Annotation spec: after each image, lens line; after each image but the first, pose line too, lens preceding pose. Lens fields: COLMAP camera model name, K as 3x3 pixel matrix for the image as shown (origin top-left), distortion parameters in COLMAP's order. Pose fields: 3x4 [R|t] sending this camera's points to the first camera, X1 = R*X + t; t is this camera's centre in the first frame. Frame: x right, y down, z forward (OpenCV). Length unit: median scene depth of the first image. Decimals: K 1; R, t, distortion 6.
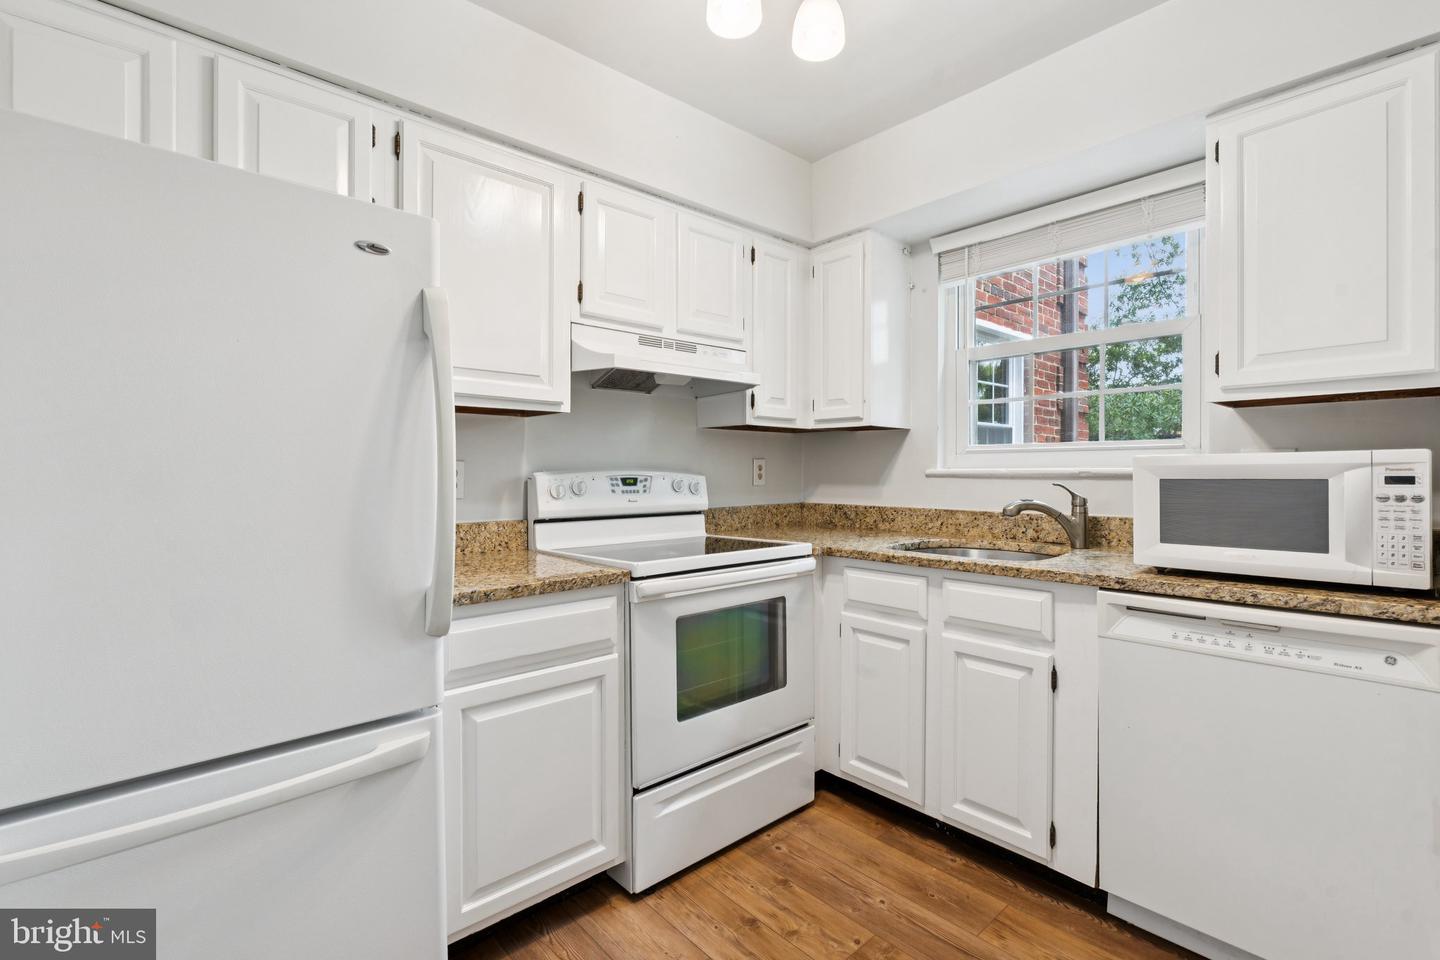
lens RADIAL K [[650.1, 0, 711.2], [0, 650.1, 473.7], [0, 0, 1]] dist [-0.004100, 0.000324]
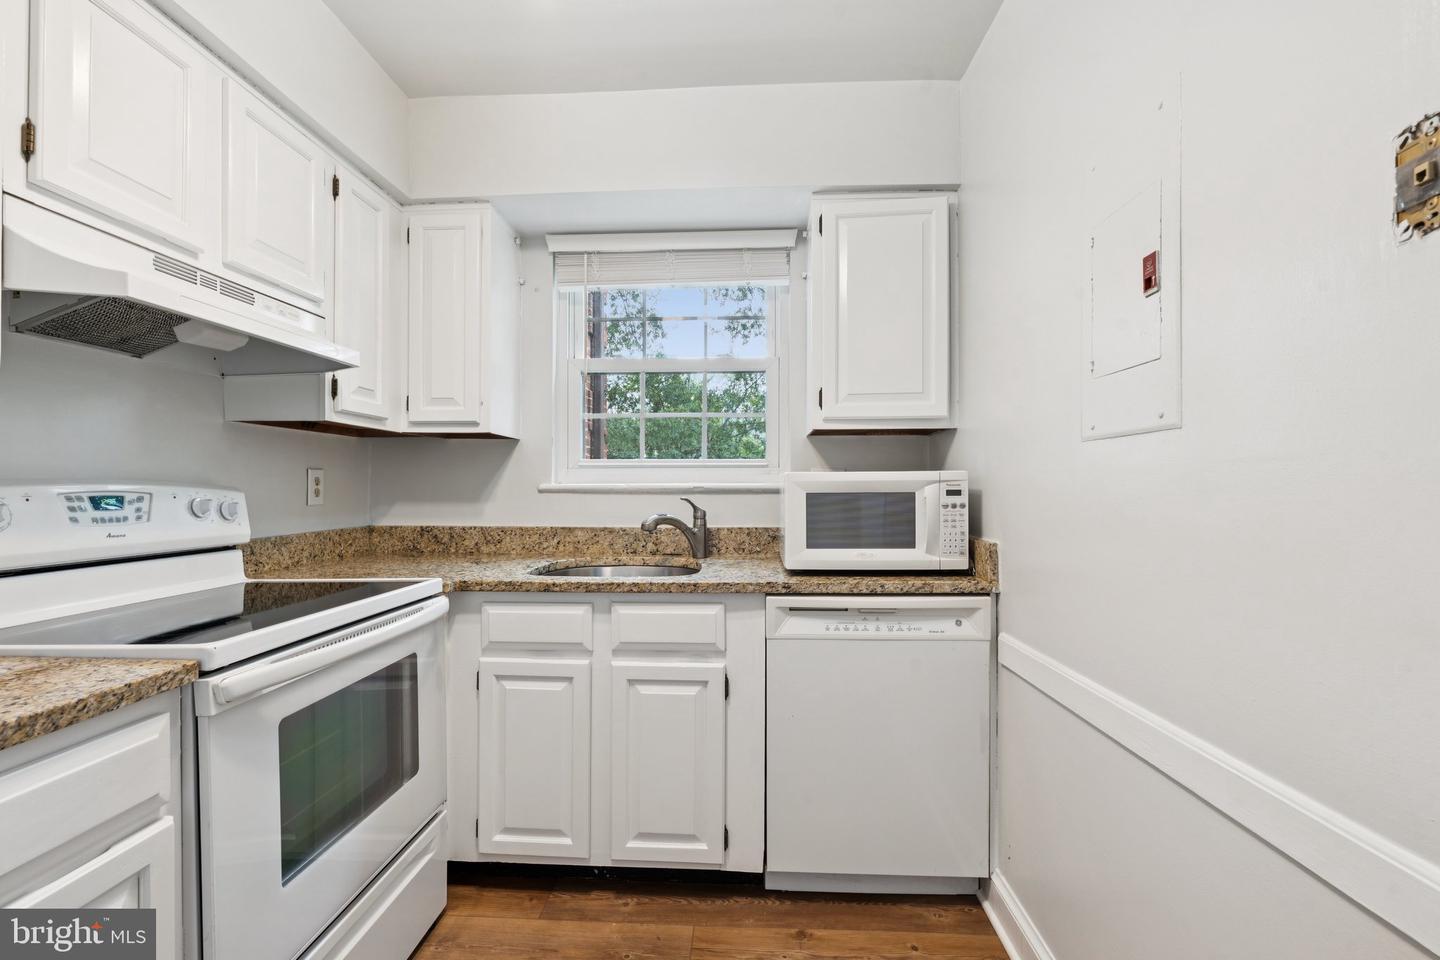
lens RADIAL K [[632.4, 0, 714.5], [0, 632.4, 488.0], [0, 0, 1]] dist [-0.007738, 0.000300]
pose [[0.703639, 0.000480, 0.710557, -0.154851], [0.001475, 0.999997, -0.002137, 0.001154], [-0.710556, 0.002552, 0.703636, 0.234358]]
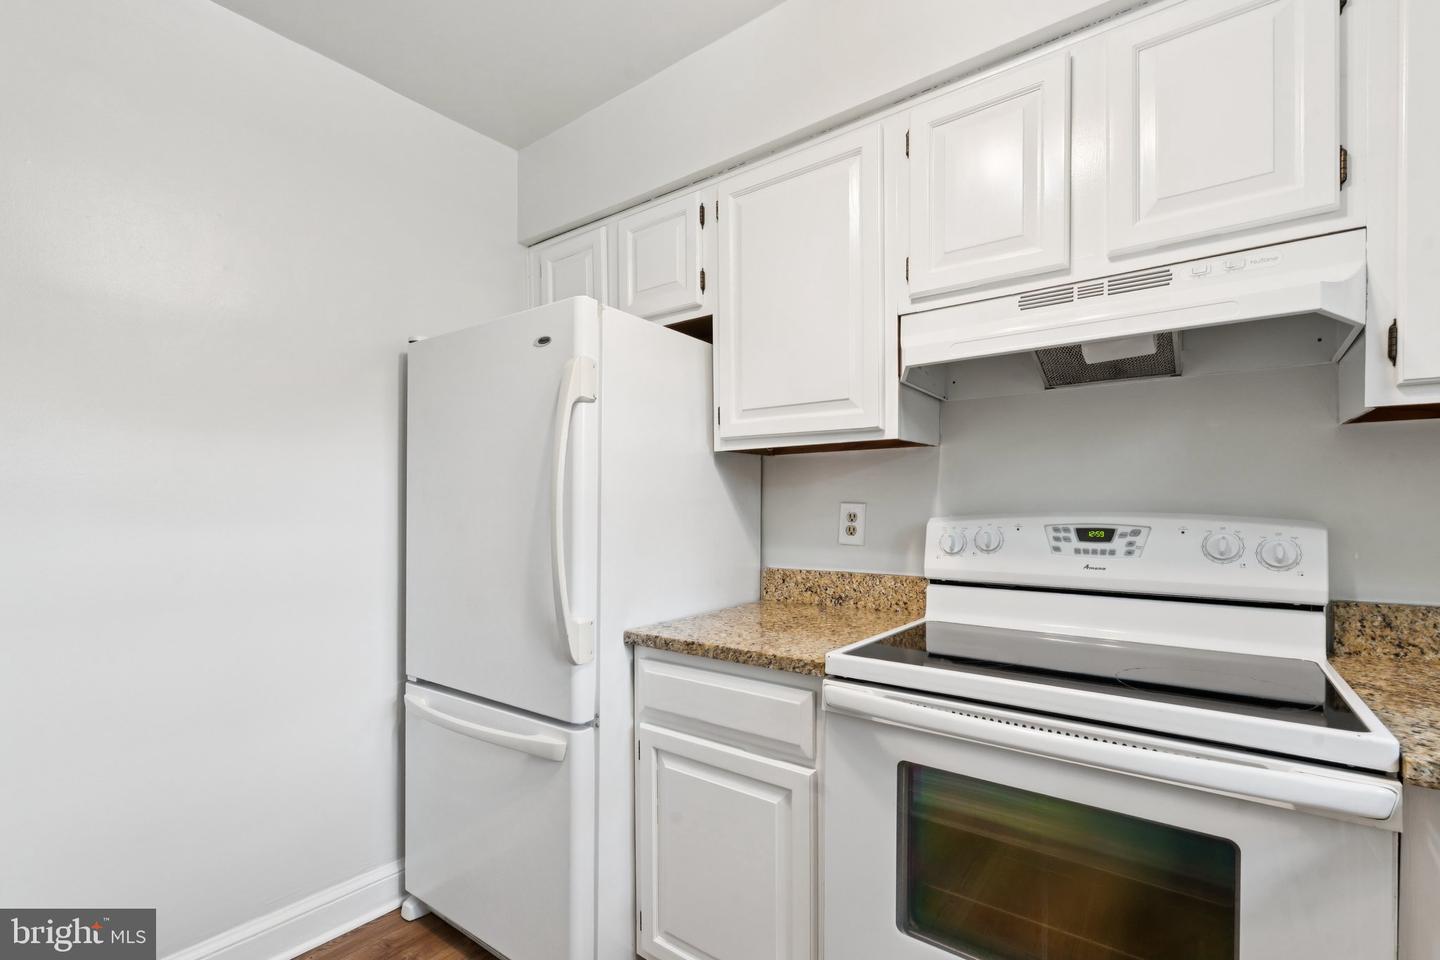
lens RADIAL K [[642.3, 0, 714.0], [0, 642.3, 514.4], [0, 0, 1]] dist [-0.000873, 0.000093]
pose [[0.190001, 0.014263, -0.981680, 0.417900], [-0.000597, 0.999896, 0.014412, -0.015914], [0.981784, -0.002152, 0.189990, 0.590550]]
